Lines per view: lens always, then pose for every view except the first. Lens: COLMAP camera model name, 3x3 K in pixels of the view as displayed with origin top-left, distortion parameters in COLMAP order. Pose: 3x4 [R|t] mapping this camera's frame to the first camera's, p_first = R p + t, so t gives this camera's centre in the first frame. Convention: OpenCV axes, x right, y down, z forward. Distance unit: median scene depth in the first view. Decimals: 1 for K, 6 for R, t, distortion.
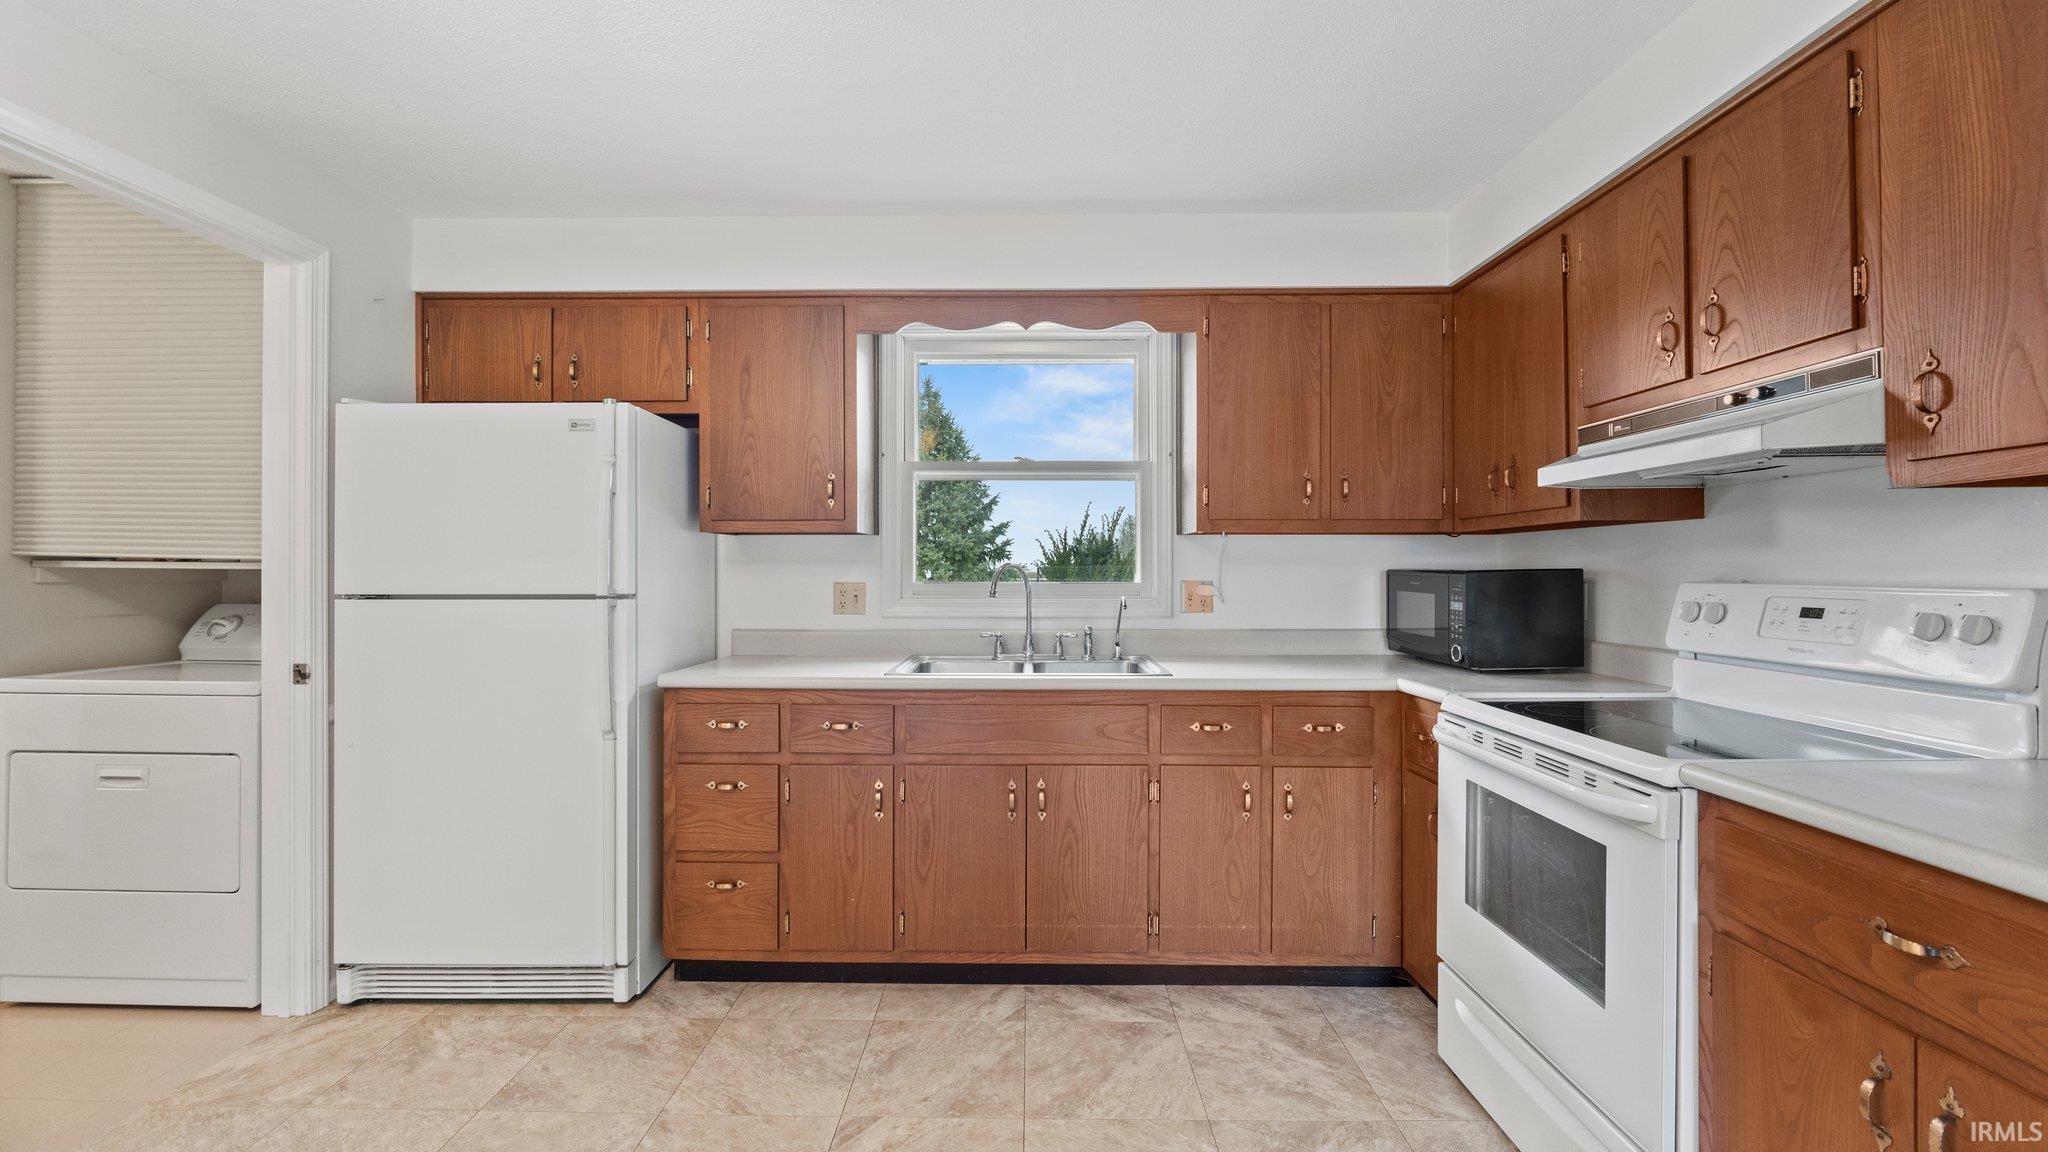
lens RADIAL K [[852.5, 0, 1028.5], [0, 852.5, 570.9], [0, 0, 1]] dist [-0.013955, 0.001388]
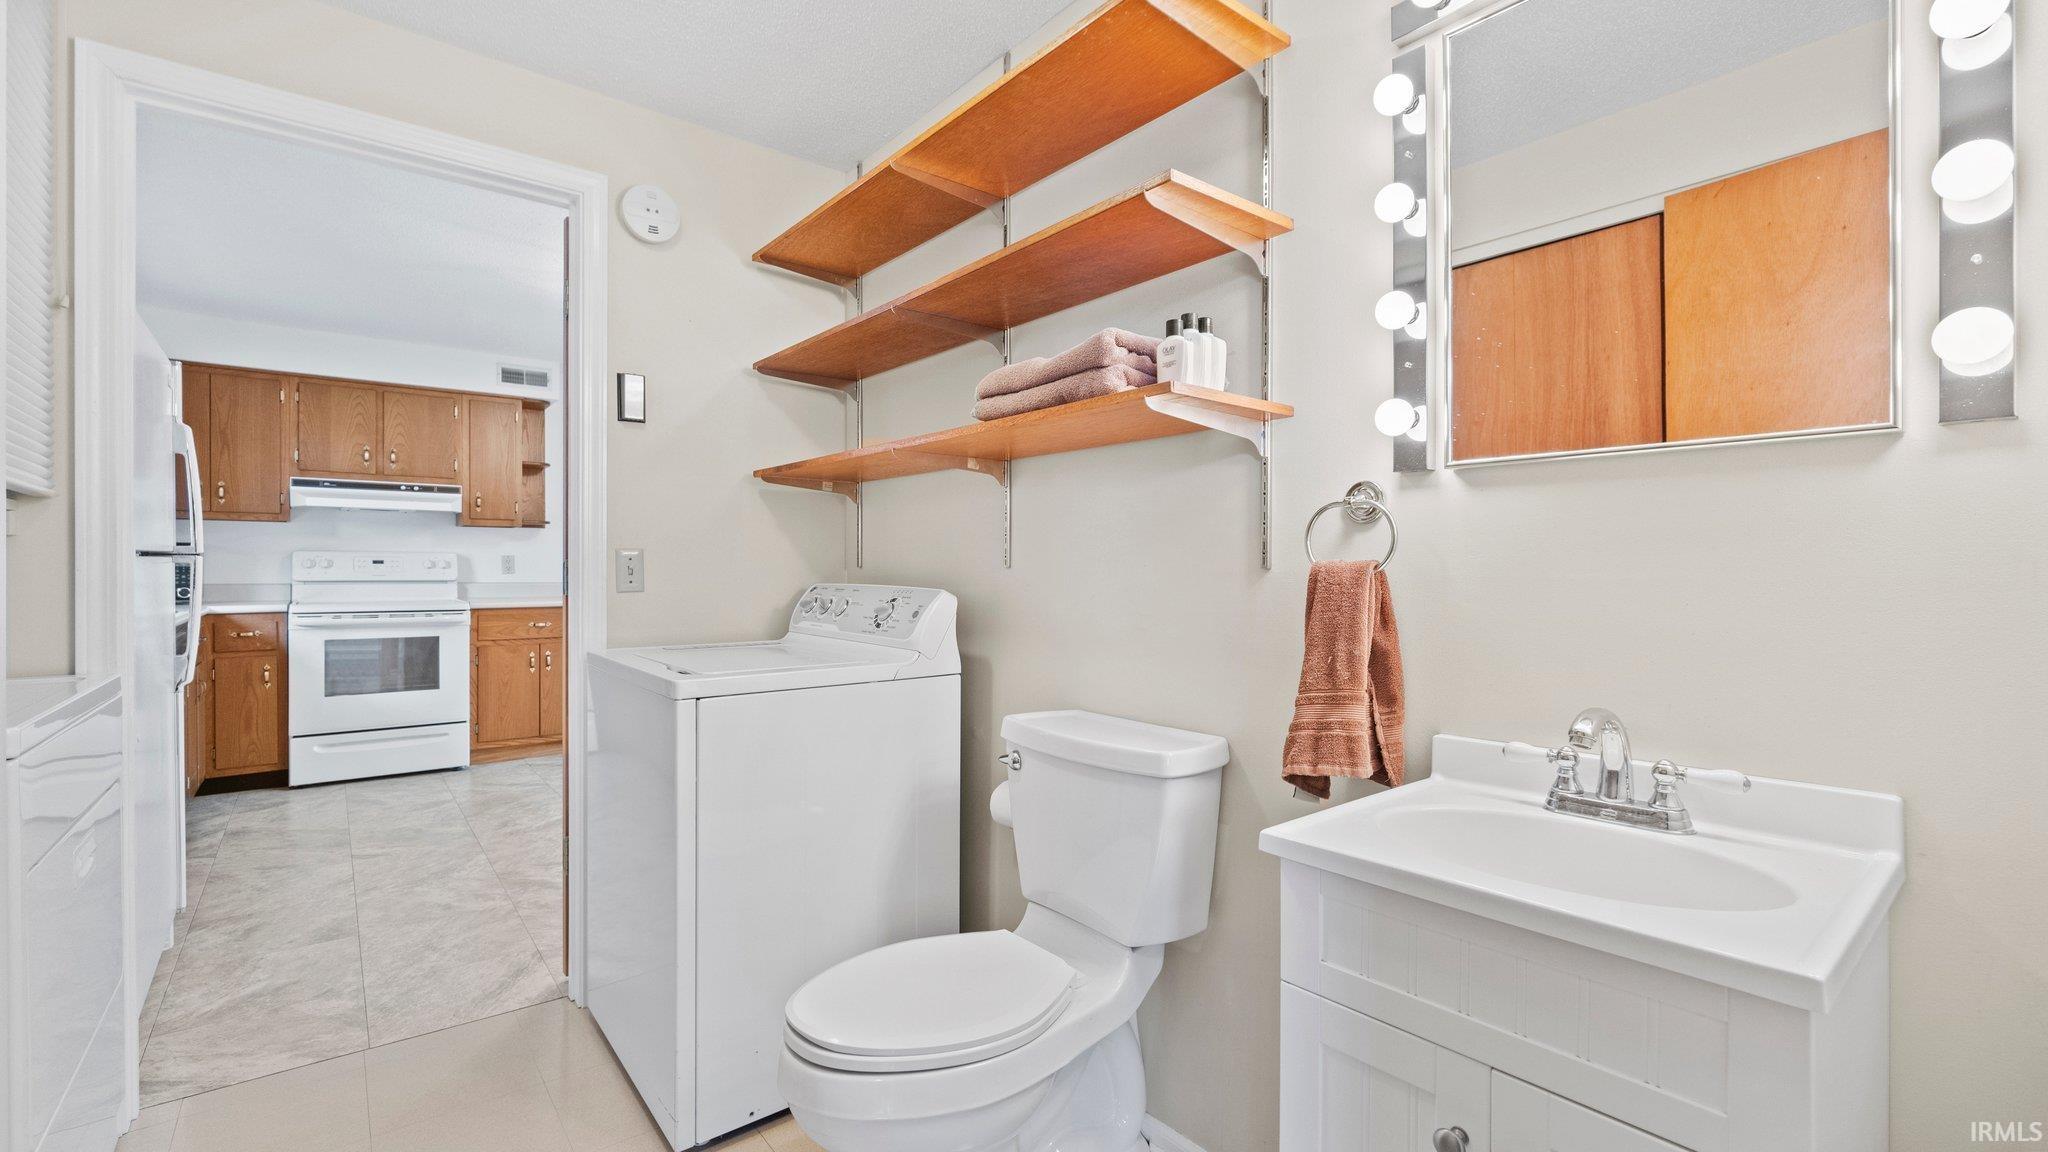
lens RADIAL K [[852.5, 0, 1034.9], [0, 852.5, 571.8], [0, 0, 1]] dist [-0.013955, 0.001388]
pose [[-0.655173, -0.008098, 0.755436, -1.899323], [-0.006975, 0.999965, 0.004671, 0.039178], [-0.755447, -0.002209, -0.655206, 0.858100]]
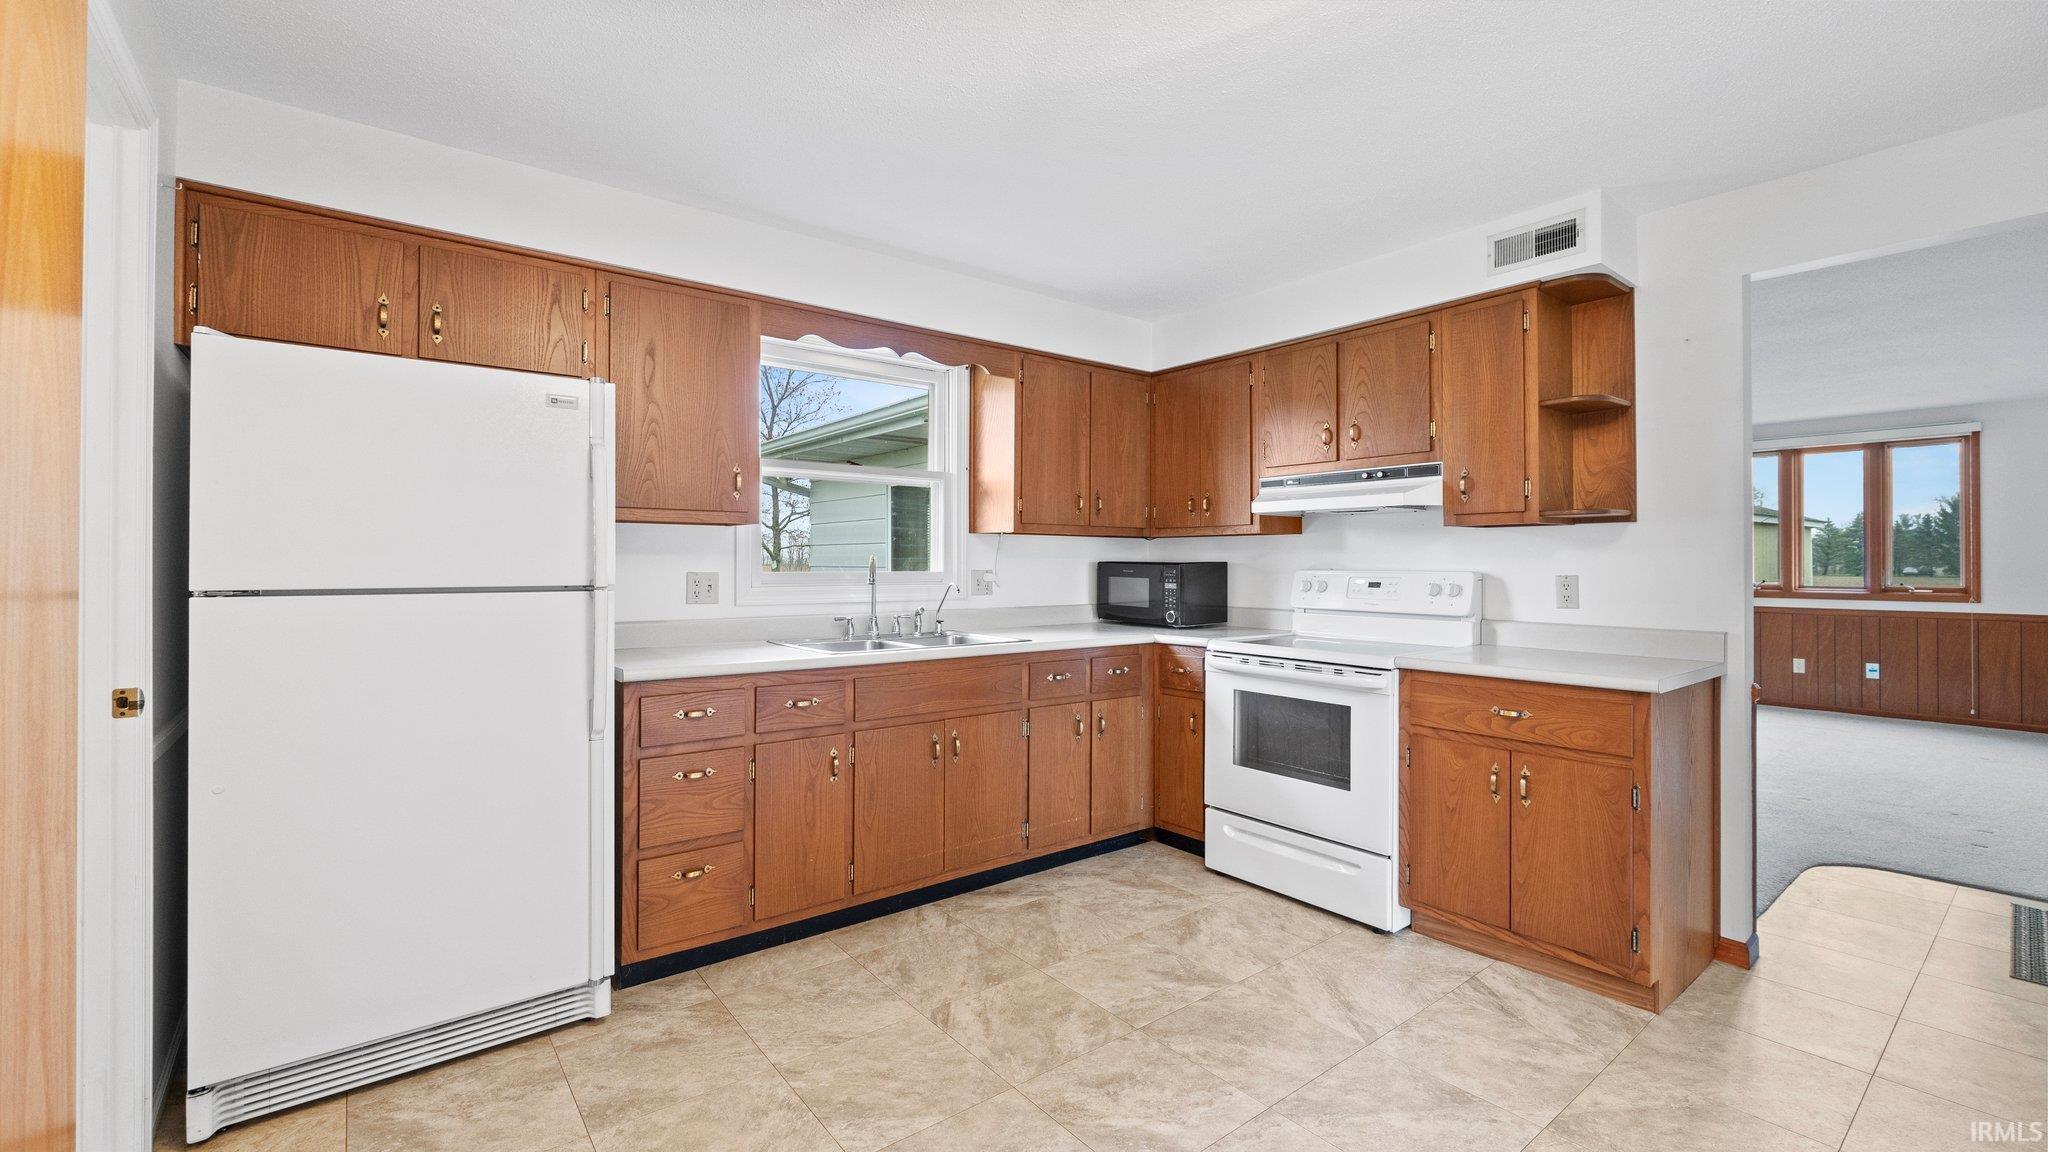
lens RADIAL K [[852.5, 0, 1011.1], [0, 852.5, 562.3], [0, 0, 1]] dist [-0.013955, 0.001388]
pose [[0.783222, 0.003144, 0.621734, -0.698517], [-0.003588, 0.999993, -0.000536, 0.001132], [-0.621731, -0.001811, 0.783228, -0.021393]]
